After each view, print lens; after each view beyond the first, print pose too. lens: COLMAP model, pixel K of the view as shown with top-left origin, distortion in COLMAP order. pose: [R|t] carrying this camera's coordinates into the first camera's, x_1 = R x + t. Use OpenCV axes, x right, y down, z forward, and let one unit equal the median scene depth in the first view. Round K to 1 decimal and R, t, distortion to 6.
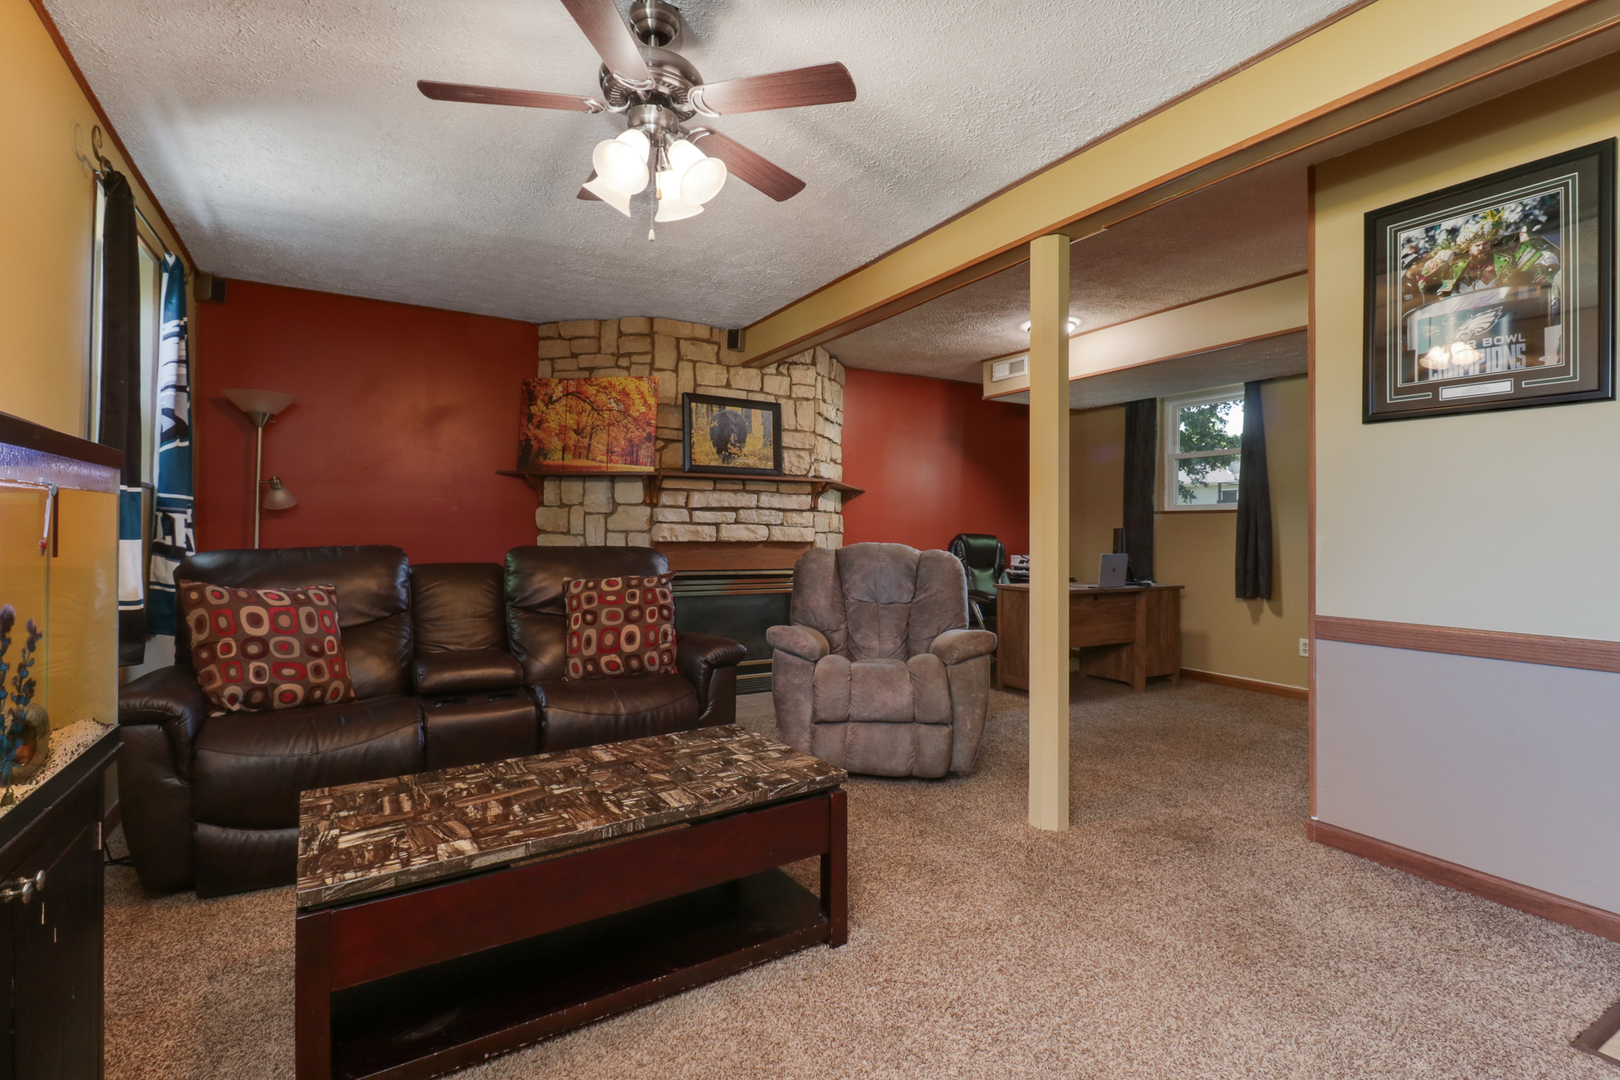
lens RADIAL K [[761.6, 0, 817.5], [0, 761.6, 533.5], [0, 0, 1]] dist [0.025406, -0.030330]
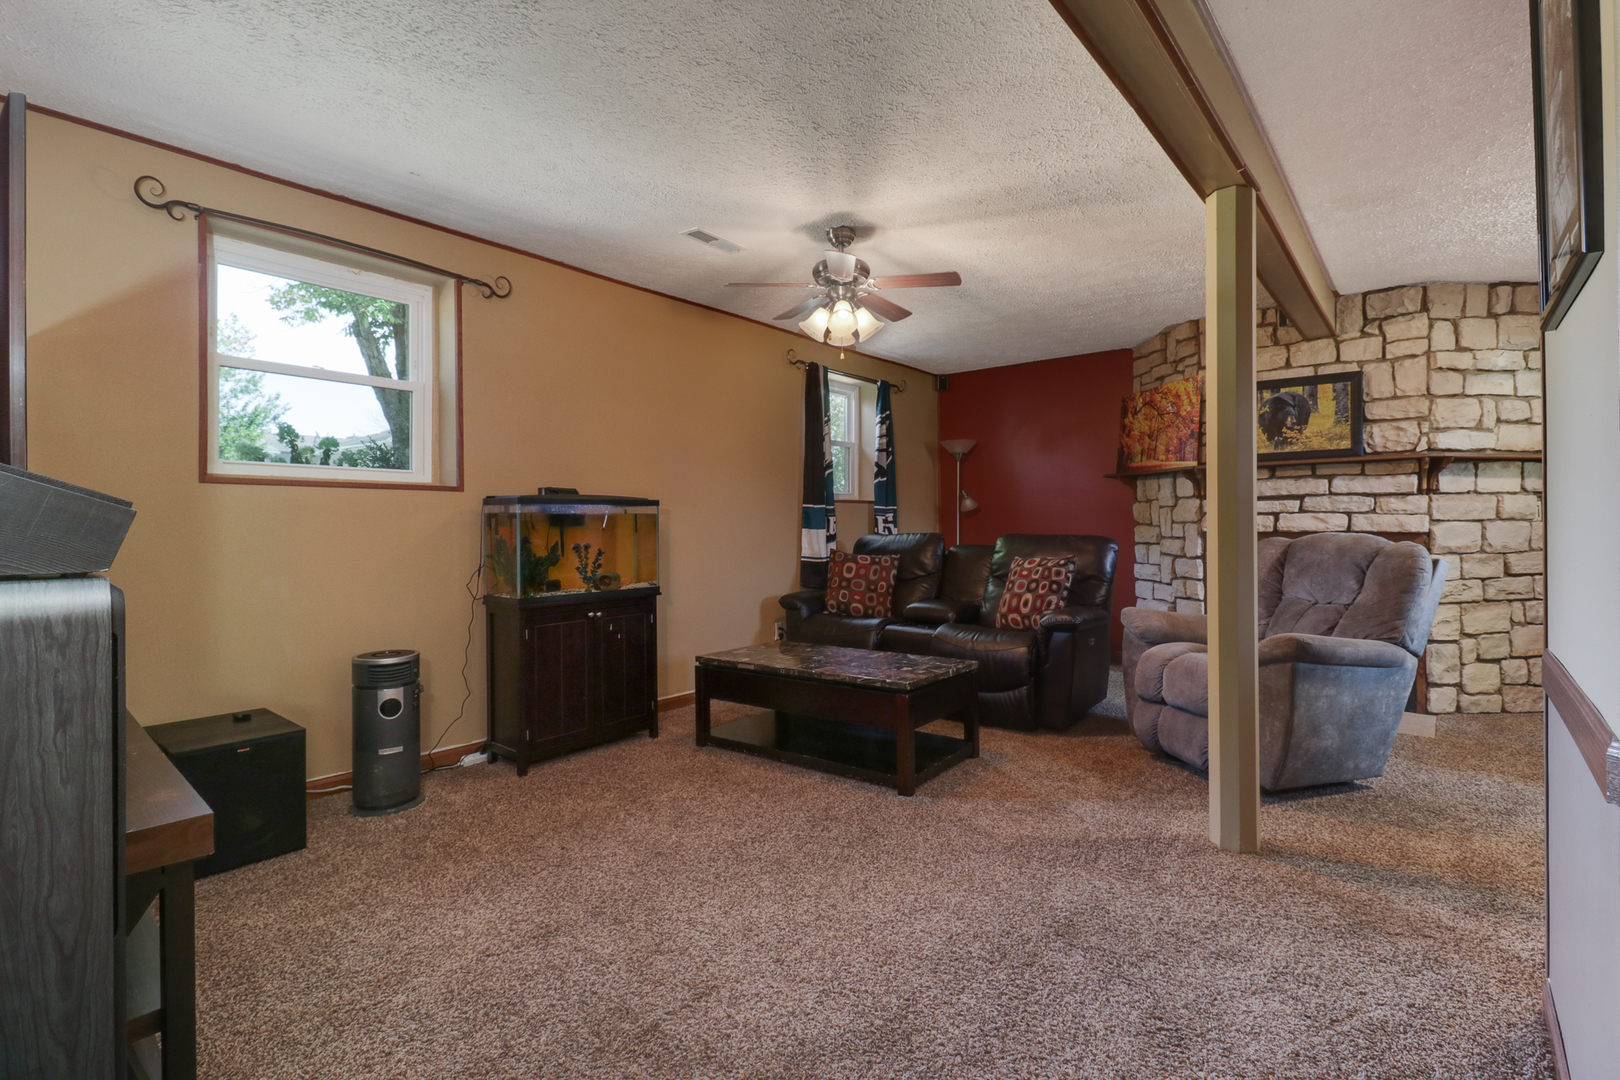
lens RADIAL K [[761.6, 0, 817.5], [0, 761.6, 533.5], [0, 0, 1]] dist [0.025406, -0.030330]
pose [[0.328665, 0.001696, -0.944445, 0.584397], [0.005962, 0.999975, 0.003870, 0.005565], [0.944428, -0.006902, 0.328646, 0.144475]]
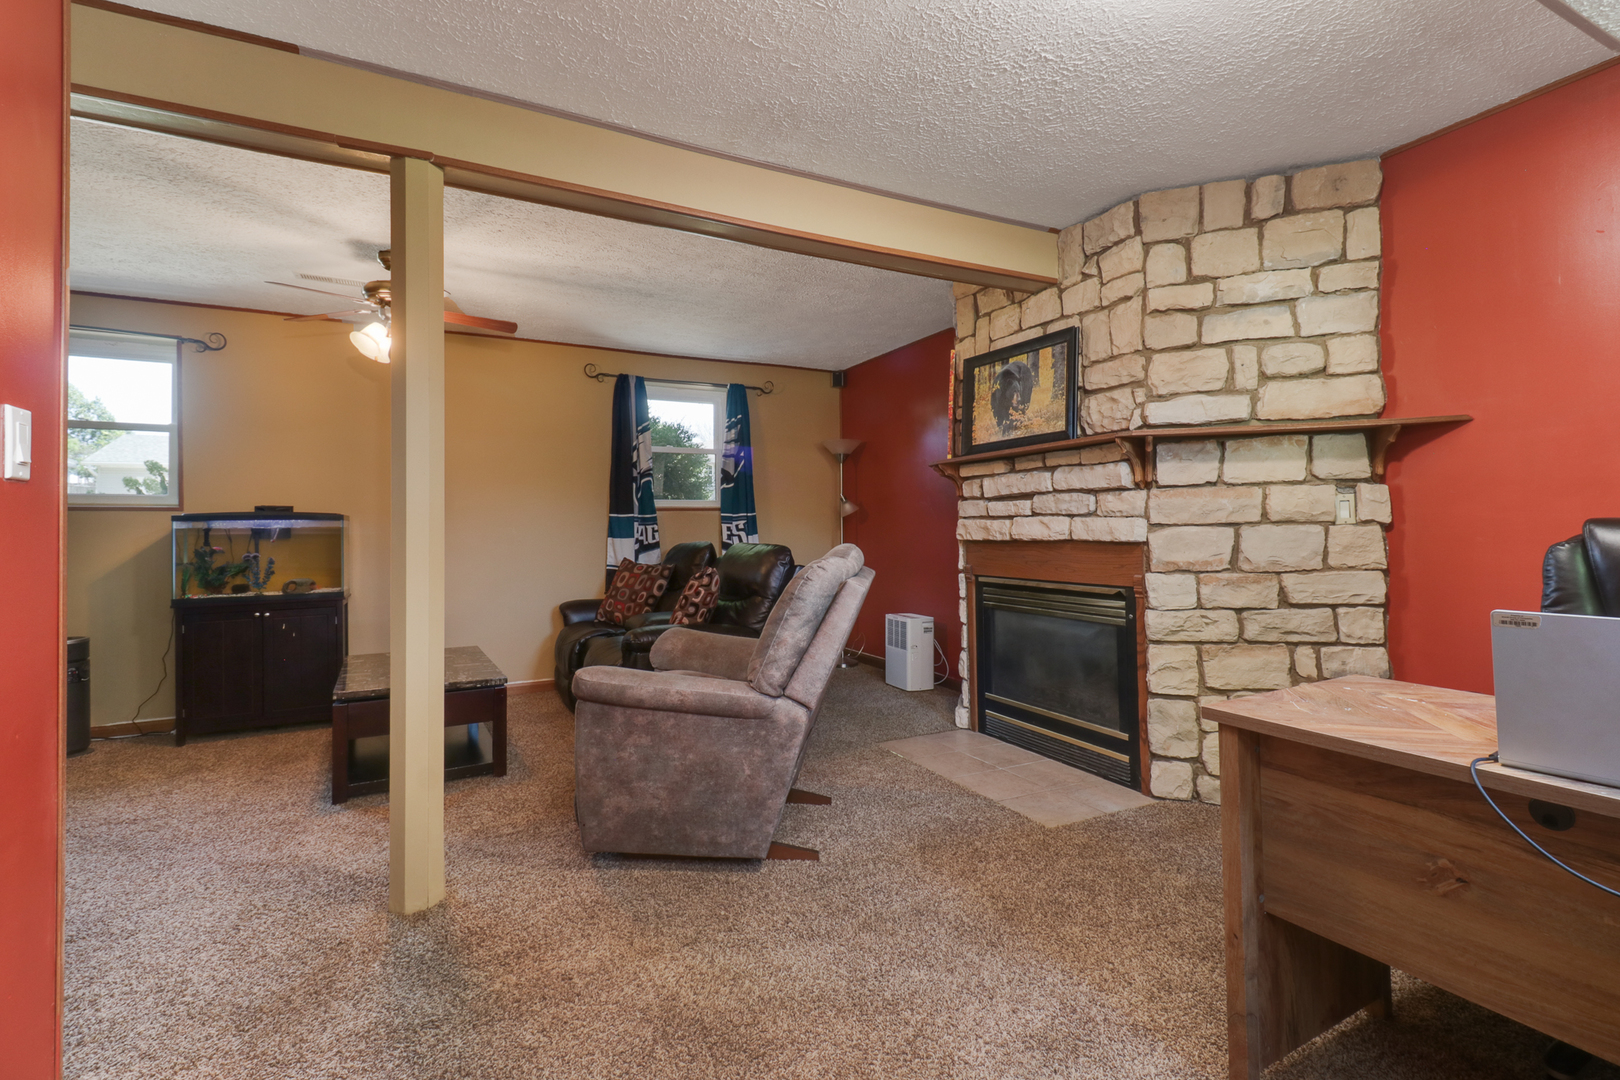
lens RADIAL K [[761.6, 0, 817.5], [0, 761.6, 533.5], [0, 0, 1]] dist [0.025406, -0.030330]
pose [[-0.067558, -0.003628, -0.997709, 0.631269], [0.010999, 0.999930, -0.004381, 0.004744], [0.997655, -0.011270, -0.067514, 0.858176]]
